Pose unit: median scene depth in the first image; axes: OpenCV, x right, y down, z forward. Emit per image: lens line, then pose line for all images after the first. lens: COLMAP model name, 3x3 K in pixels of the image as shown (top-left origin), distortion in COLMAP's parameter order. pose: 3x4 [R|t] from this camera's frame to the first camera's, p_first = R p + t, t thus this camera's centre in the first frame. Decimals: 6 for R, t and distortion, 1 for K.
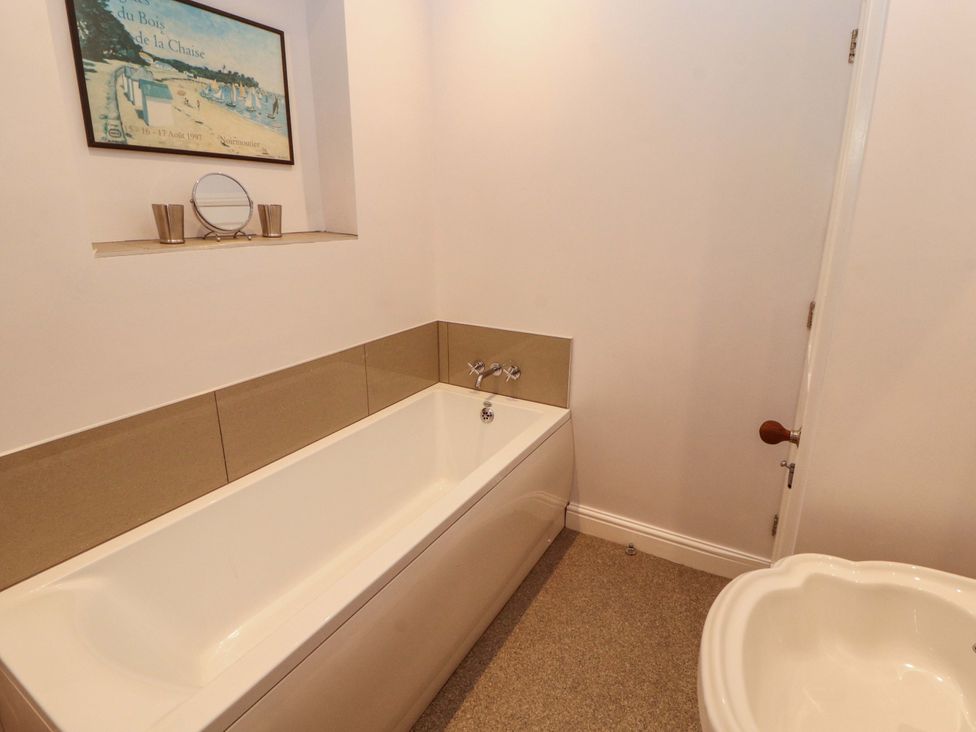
lens RADIAL K [[510.0, 0, 486.8], [0, 510.0, 337.6], [0, 0, 1]] dist [0.000343, -0.016990]
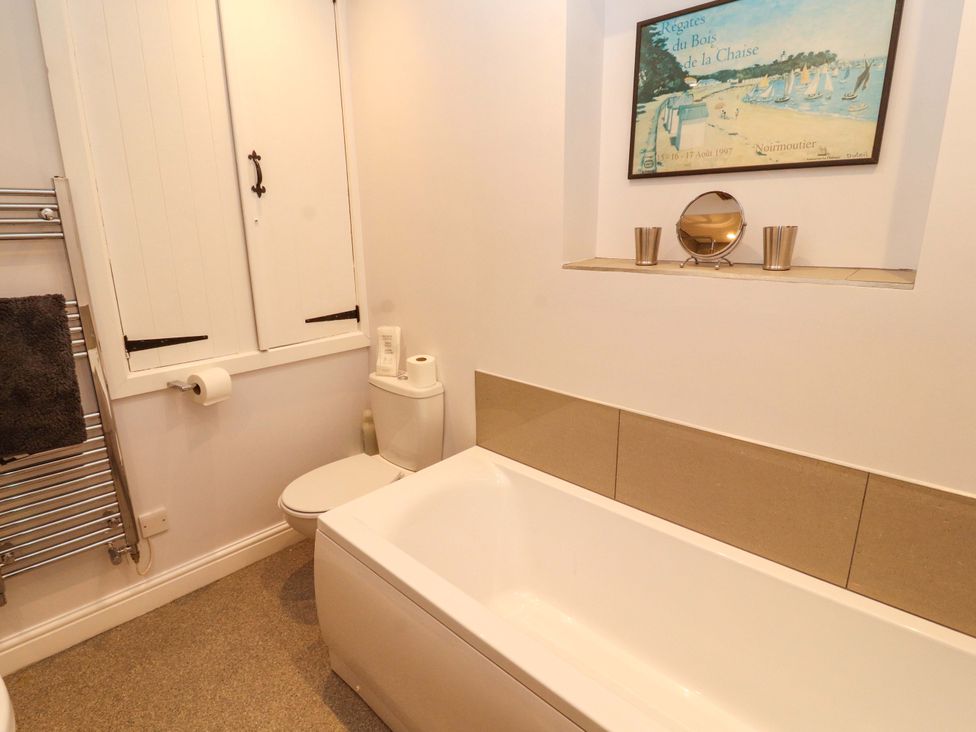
lens RADIAL K [[528.5, 0, 486.1], [0, 528.5, 363.7], [0, 0, 1]] dist [0.002798, -0.015664]
pose [[-0.229974, 0.238340, -0.943560, 0.536879], [-0.235331, 0.927155, 0.291554, -0.237799], [0.944315, 0.289099, -0.157133, 0.924696]]
